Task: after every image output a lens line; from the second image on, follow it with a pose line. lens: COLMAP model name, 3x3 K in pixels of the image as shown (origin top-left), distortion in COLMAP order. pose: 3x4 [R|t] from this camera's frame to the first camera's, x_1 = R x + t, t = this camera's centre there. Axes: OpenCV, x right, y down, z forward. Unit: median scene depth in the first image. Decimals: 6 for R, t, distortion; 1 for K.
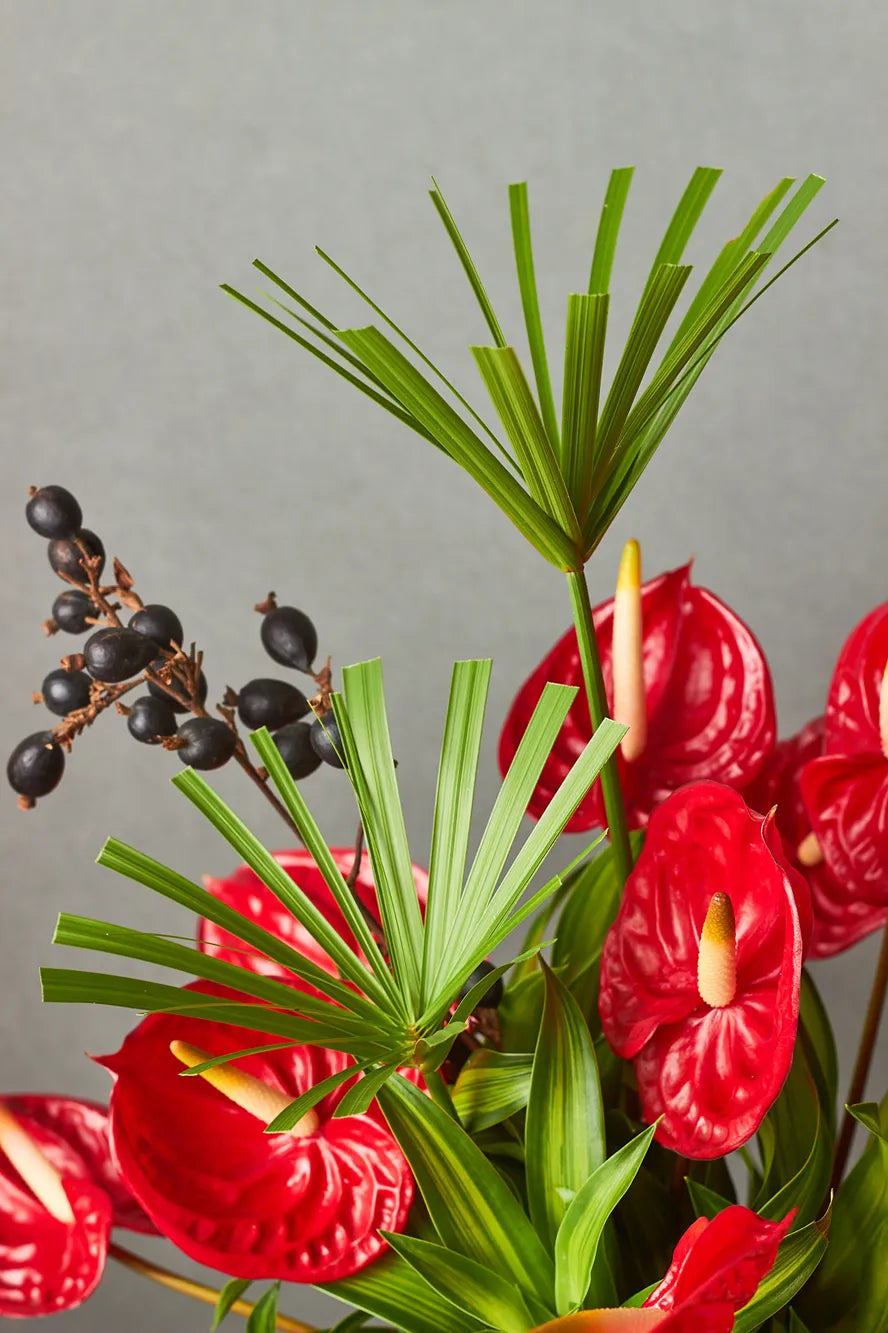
lens RADIAL K [[3425.1, 0, 444.0], [0, 3425.1, 666.5], [0, 0, 1]] dist [-0.083091, -0.293080]
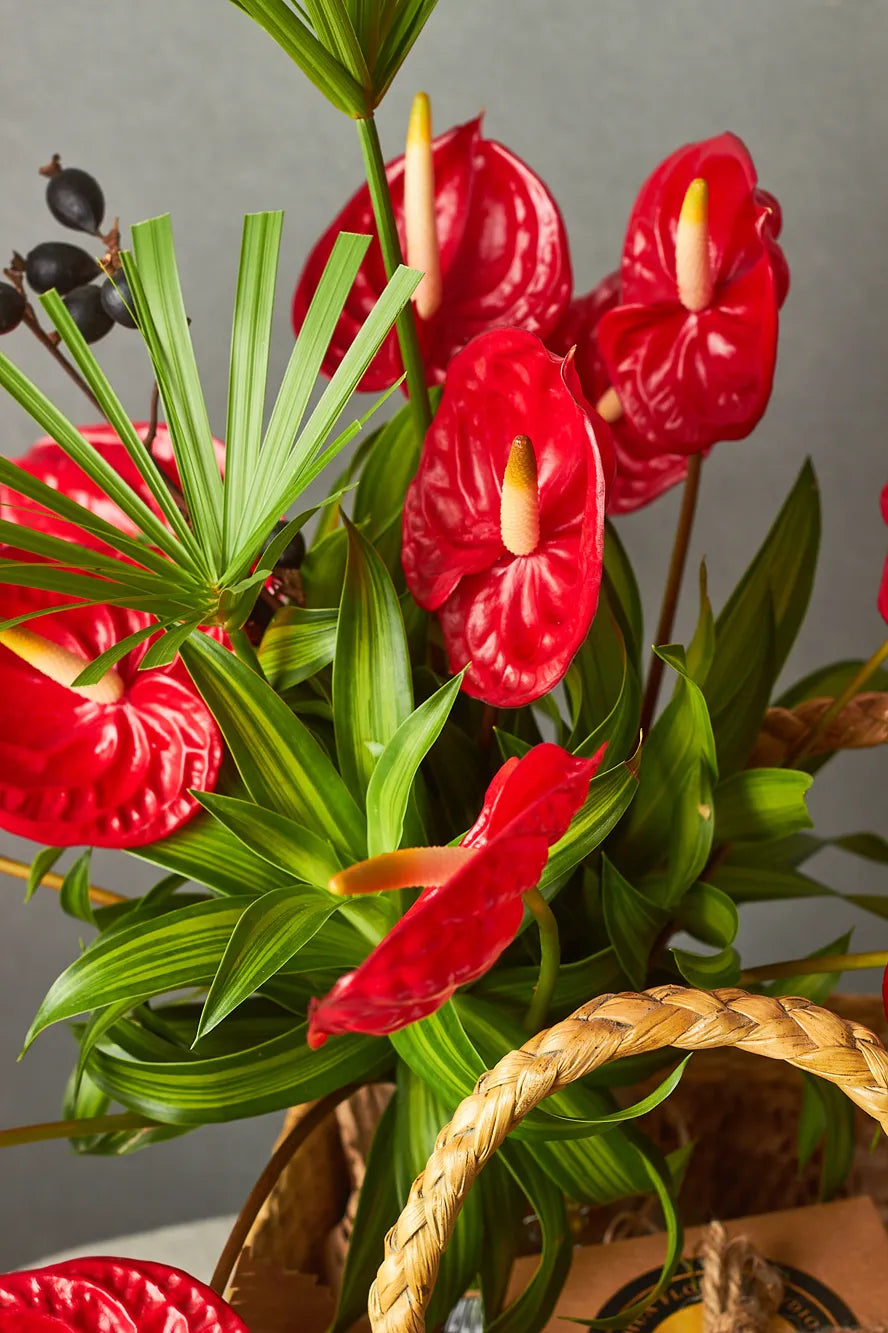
lens RADIAL K [[3425.1, 0, 444.0], [0, 3425.1, 666.5], [0, 0, 1]] dist [-0.083091, -0.293080]
pose [[0.997671, -0.035194, 0.058423, -0.001820], [0.028764, 0.993792, 0.107471, 0.023090], [-0.061843, -0.105540, 0.992490, 0.008345]]
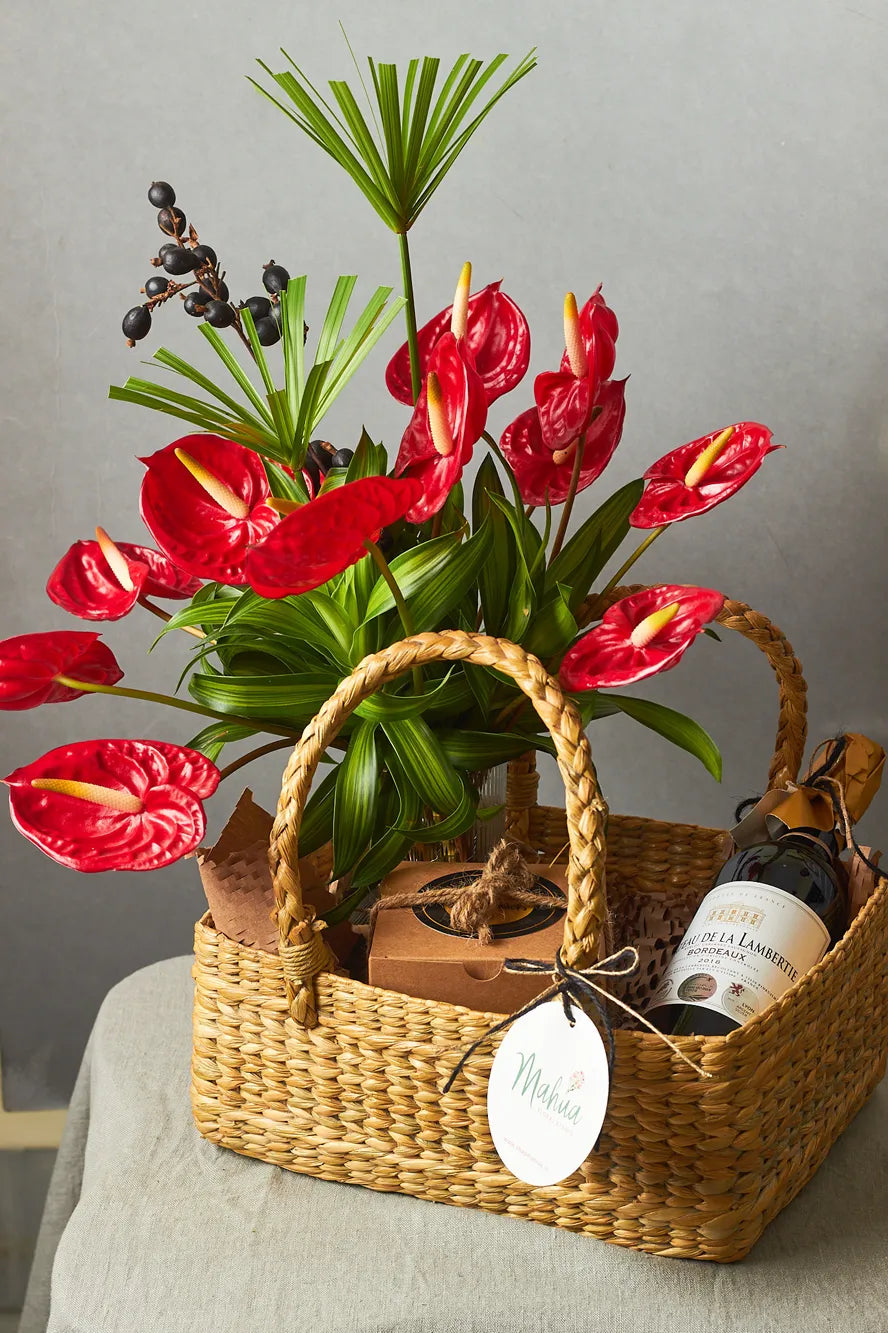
lens RADIAL K [[3425.1, 0, 444.0], [0, 3425.1, 666.5], [0, 0, 1]] dist [-0.083091, -0.293080]
pose [[0.980937, 0.114532, -0.156985, 0.392377], [-0.133413, 0.984304, -0.115525, 0.434477], [0.141290, 0.134267, 0.980821, -0.895492]]
